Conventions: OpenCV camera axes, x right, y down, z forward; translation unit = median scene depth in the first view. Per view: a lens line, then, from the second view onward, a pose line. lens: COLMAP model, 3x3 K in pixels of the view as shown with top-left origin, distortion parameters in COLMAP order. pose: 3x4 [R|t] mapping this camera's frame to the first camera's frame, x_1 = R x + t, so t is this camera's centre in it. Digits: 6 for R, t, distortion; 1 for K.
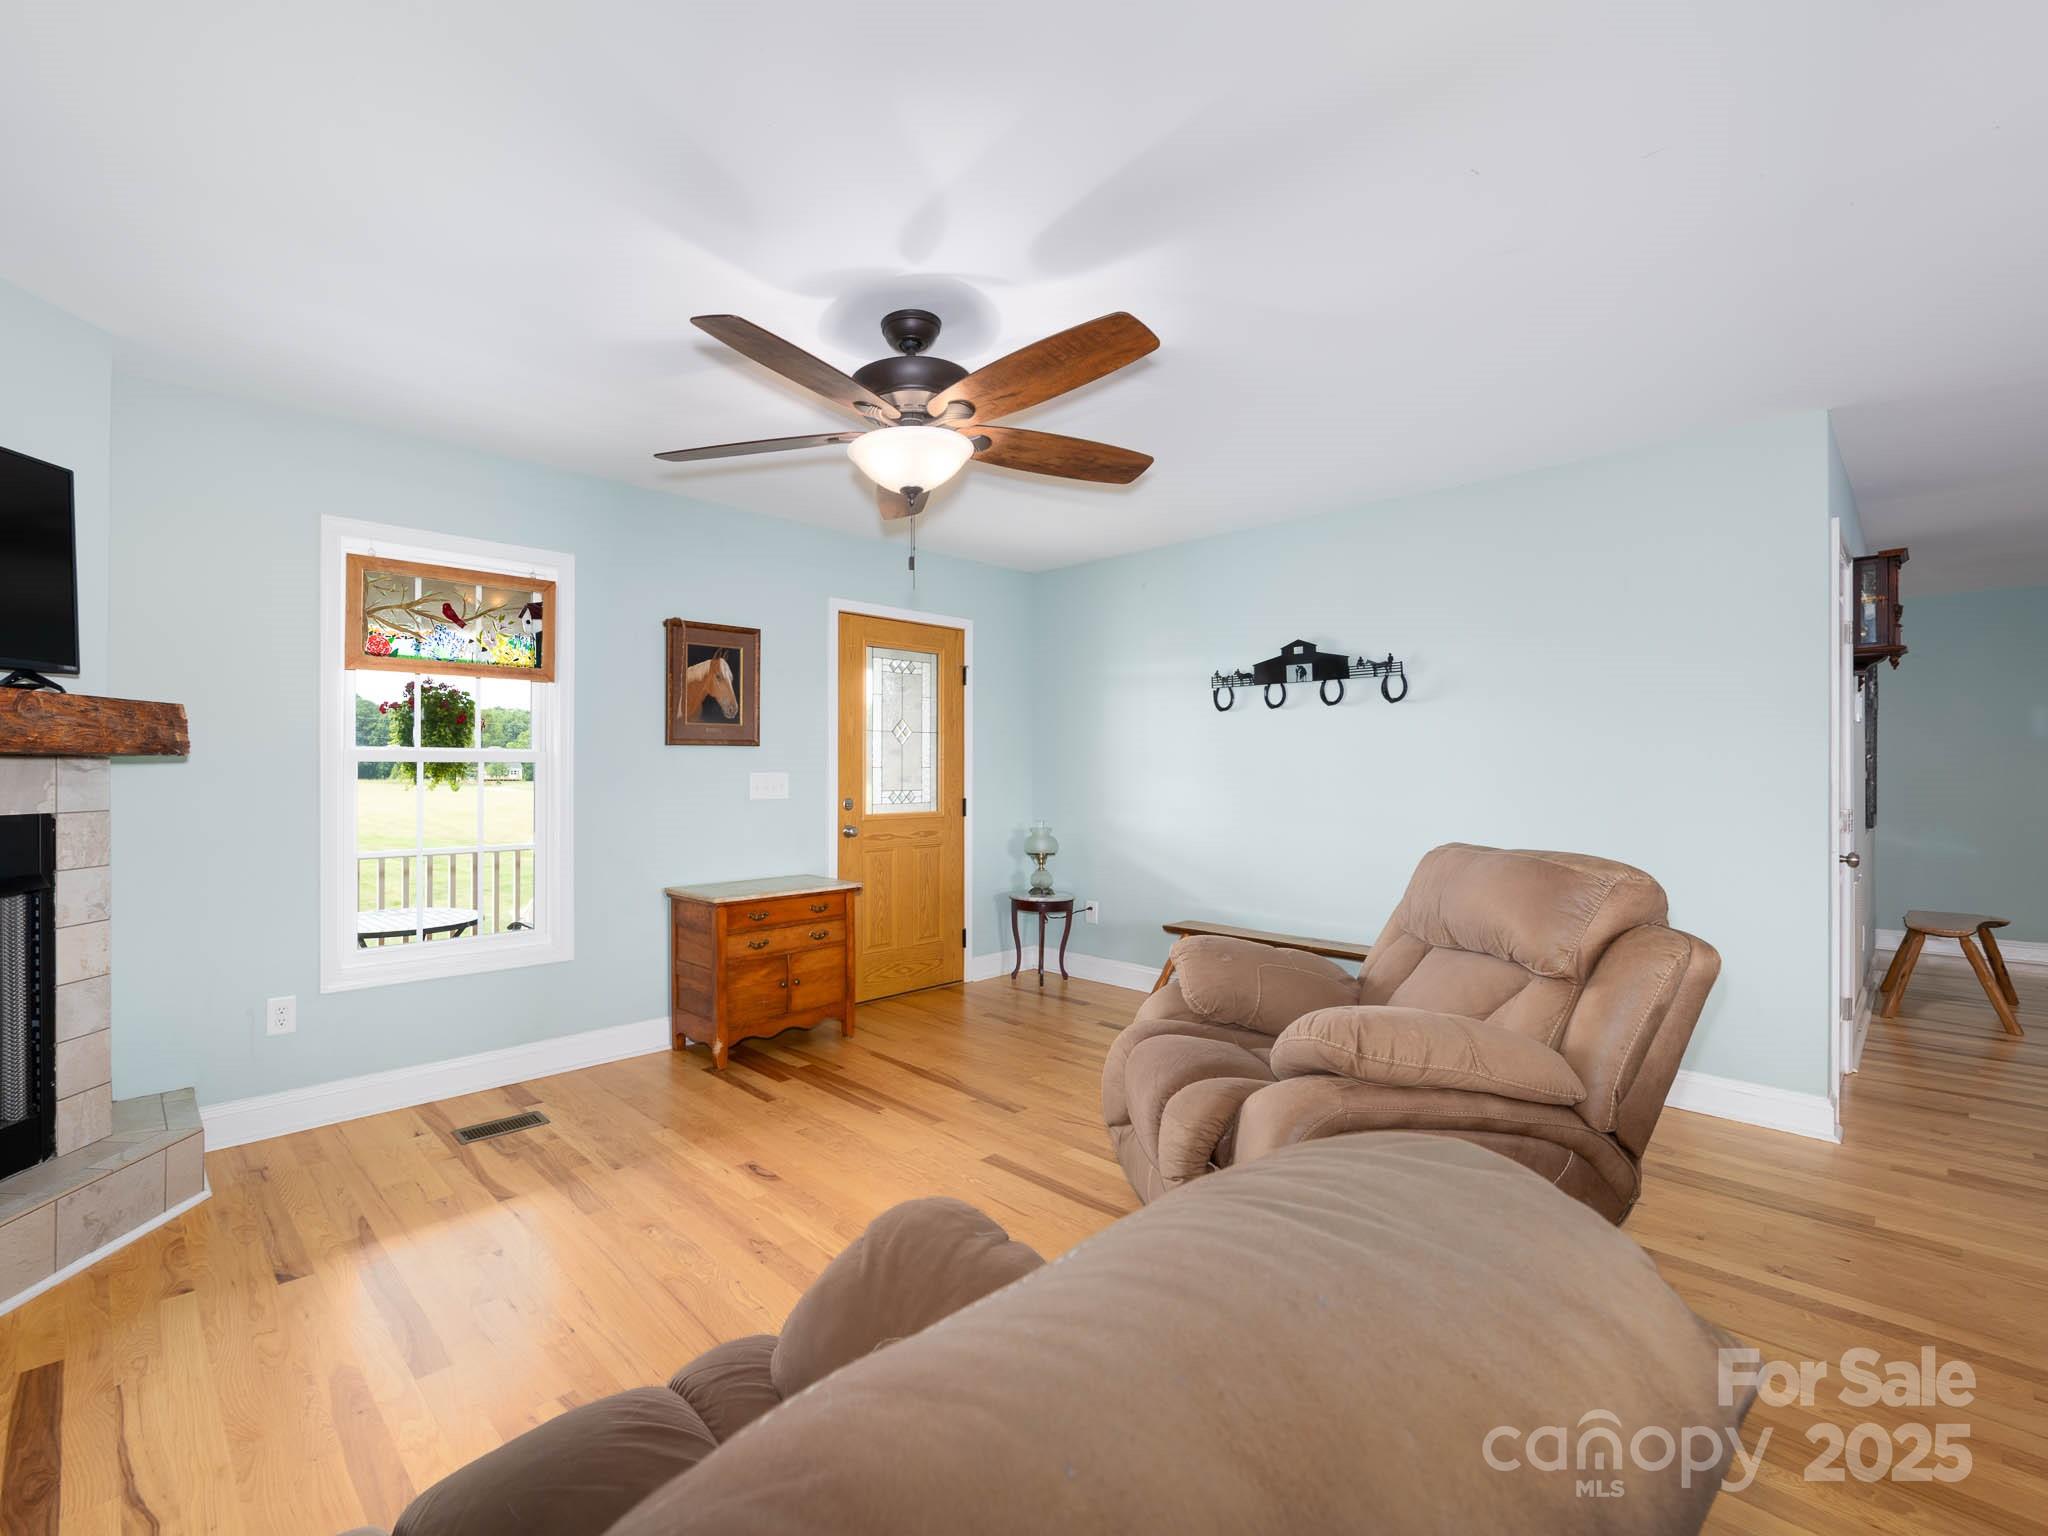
lens RADIAL K [[905.5, 0, 1027.6], [0, 905.5, 772.7], [0, 0, 1]] dist [-0.000145, -0.000505]
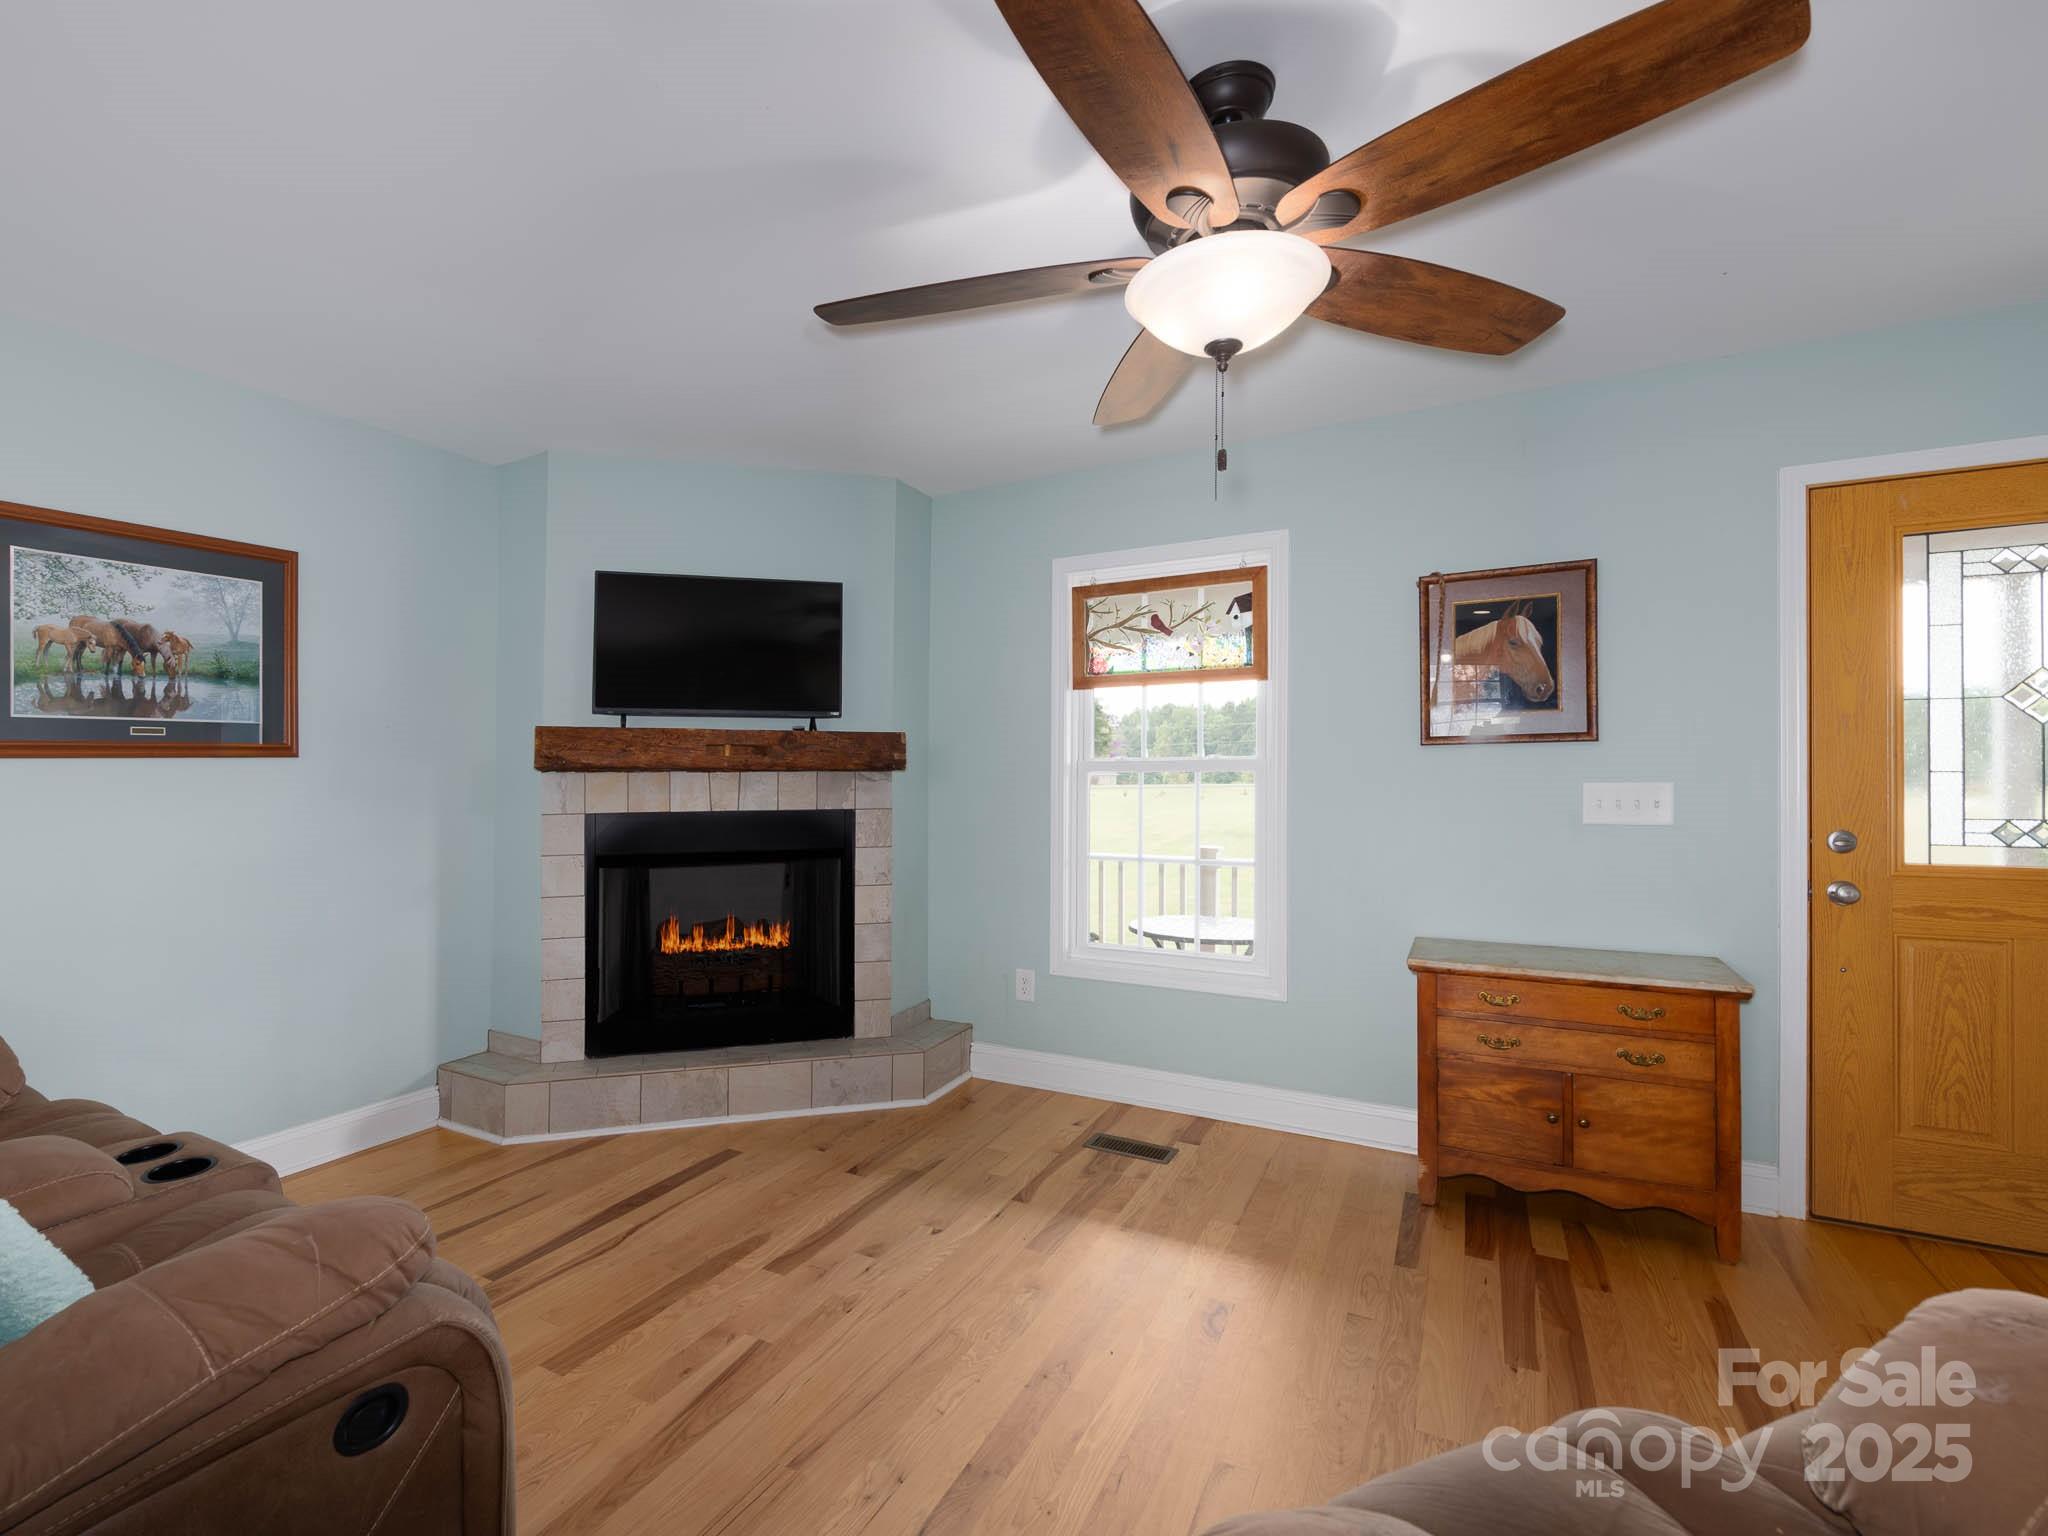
lens RADIAL K [[1105.0, 0, 1023.6], [0, 1105.0, 755.5], [0, 0, 1]] dist [0.000371, -0.000811]
pose [[0.199710, -0.021627, -0.979616, 0.511176], [0.000132, 0.999757, -0.022044, -0.002702], [0.979855, 0.004274, 0.199665, 0.588890]]
